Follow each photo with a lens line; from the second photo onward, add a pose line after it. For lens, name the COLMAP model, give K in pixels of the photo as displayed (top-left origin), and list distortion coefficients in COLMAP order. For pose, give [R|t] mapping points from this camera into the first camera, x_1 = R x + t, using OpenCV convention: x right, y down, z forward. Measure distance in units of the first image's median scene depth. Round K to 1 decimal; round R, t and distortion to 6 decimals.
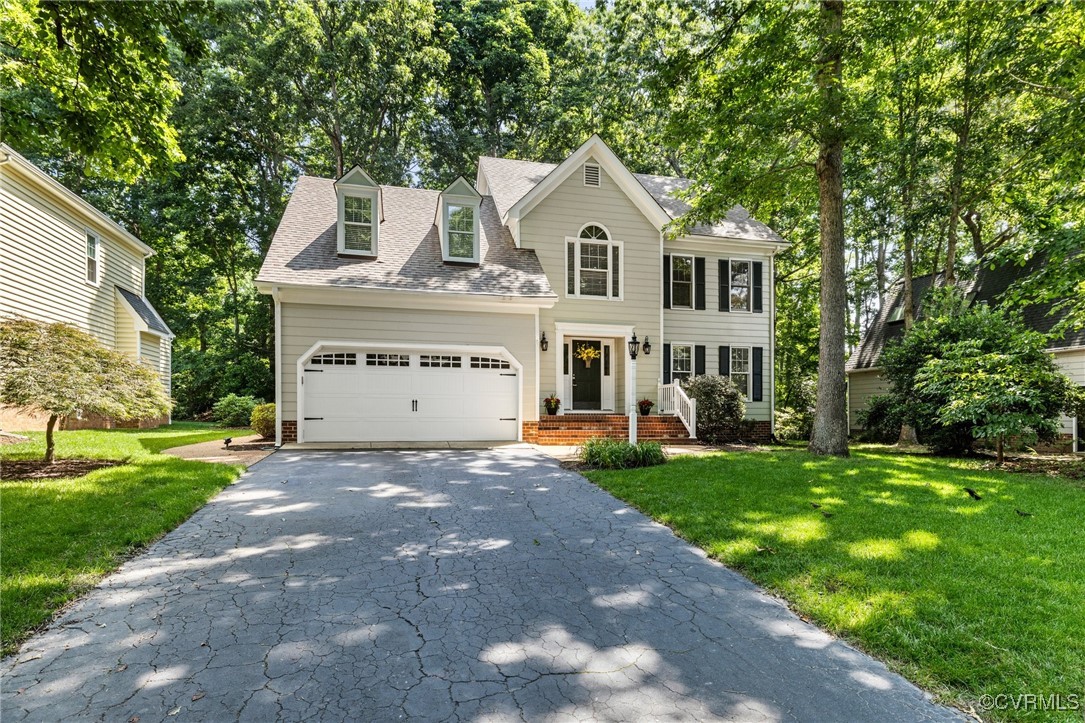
lens RADIAL K [[569.1, 0, 557.3], [0, 569.1, 421.3], [0, 0, 1]] dist [-0.004494, 0.000408]
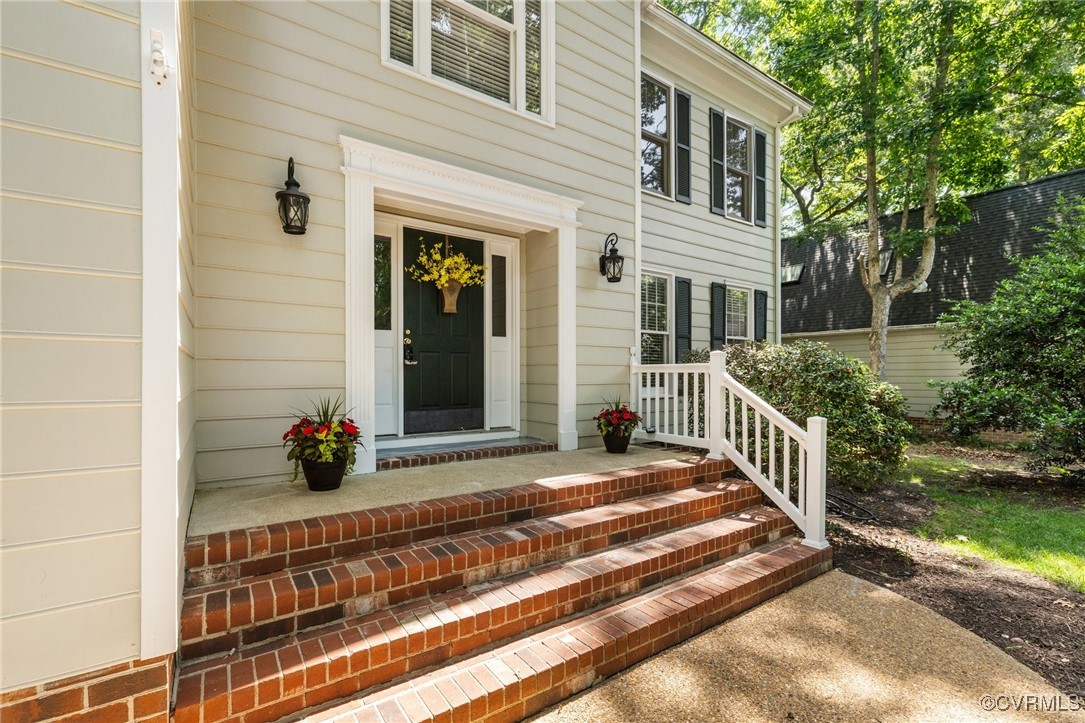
lens RADIAL K [[474.2, 0, 546.0], [0, 474.2, 377.4], [0, 0, 1]] dist [-0.001001, 0.000233]
pose [[0.943756, -0.002414, 0.330633, 0.014511], [0.001785, 0.999996, 0.002206, -0.061997], [-0.330637, -0.001491, 0.943757, 0.803345]]
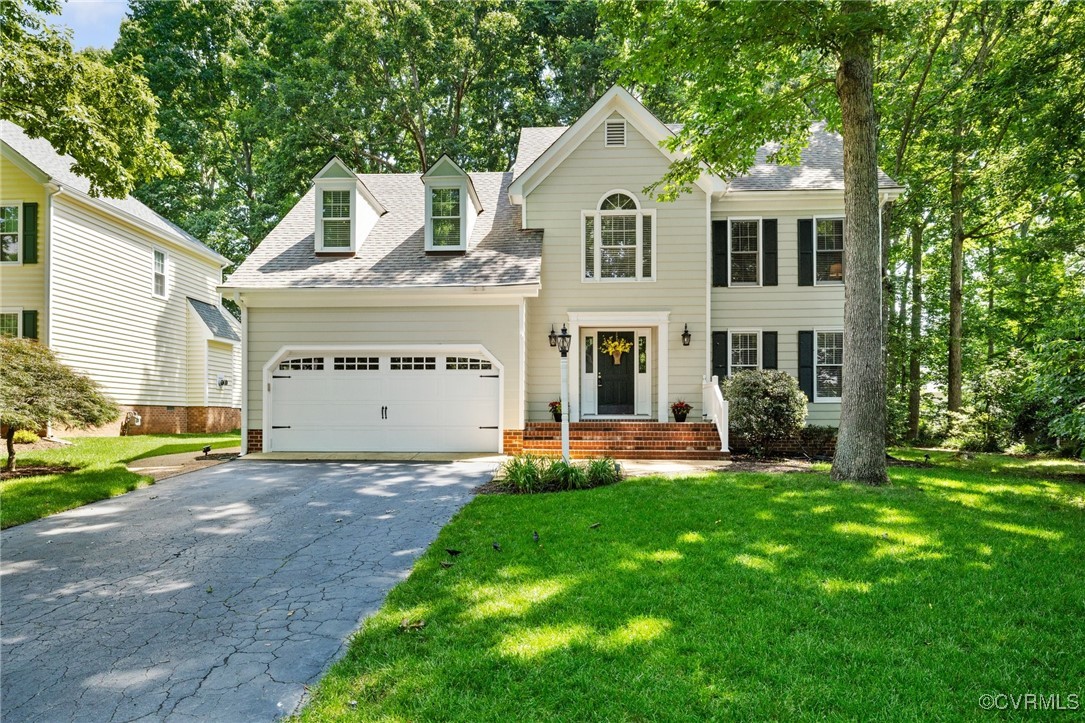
lens RADIAL K [[635.3, 0, 548.6], [0, 635.3, 416.7], [0, 0, 1]] dist [0.004857, -0.004251]
pose [[0.955941, -0.002388, -0.293550, 0.263718], [0.000476, 0.999978, -0.006584, -0.012571], [0.293559, 0.006155, 0.955921, 0.091769]]
